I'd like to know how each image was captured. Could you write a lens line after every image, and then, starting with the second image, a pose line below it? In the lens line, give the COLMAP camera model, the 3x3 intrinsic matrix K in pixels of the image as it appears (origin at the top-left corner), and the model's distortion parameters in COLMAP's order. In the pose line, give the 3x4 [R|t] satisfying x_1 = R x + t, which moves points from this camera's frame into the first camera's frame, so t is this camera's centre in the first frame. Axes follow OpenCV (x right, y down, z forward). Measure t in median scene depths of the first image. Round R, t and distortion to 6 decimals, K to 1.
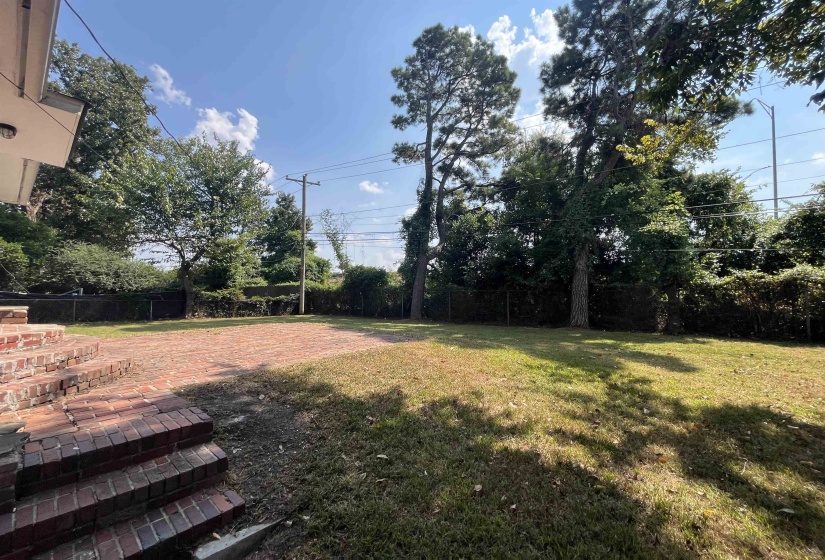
lens RADIAL K [[333.9, 0, 413.7], [0, 333.9, 278.1], [0, 0, 1]] dist [-0.007134, -0.000409]
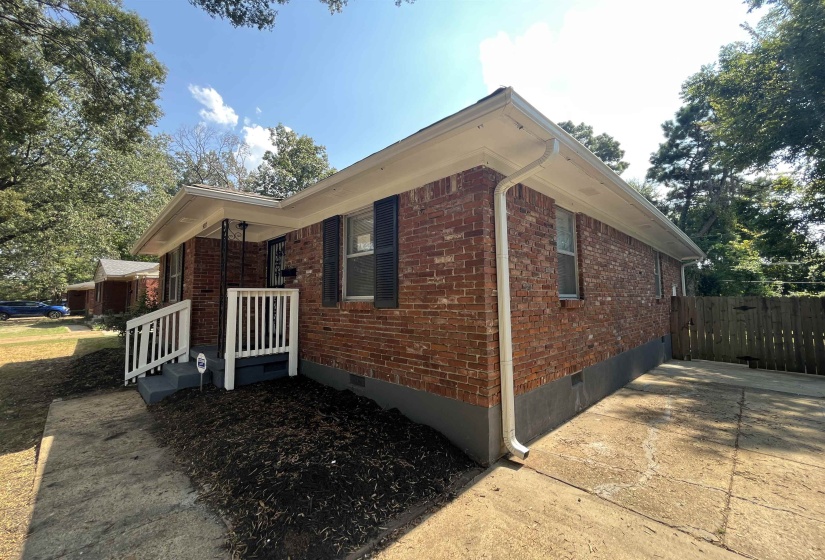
lens RADIAL K [[333.9, 0, 409.1], [0, 333.9, 275.5], [0, 0, 1]] dist [-0.007134, -0.000409]
pose [[0.993584, -0.008474, -0.112778, -0.550186], [0.006185, 0.999768, -0.020633, -0.054594], [0.112927, 0.019803, 0.993406, -0.628993]]
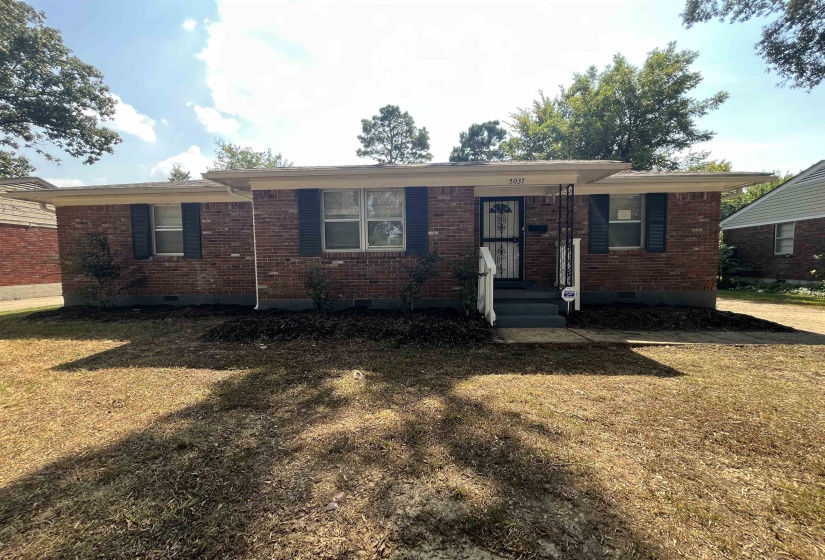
lens RADIAL K [[333.9, 0, 411.9], [0, 333.9, 283.5], [0, 0, 1]] dist [-0.007134, -0.000409]
pose [[0.798771, -0.040351, 0.600280, -1.080446], [-0.023548, 0.994887, 0.098211, -0.033543], [-0.601174, -0.092584, 0.793737, -0.561738]]
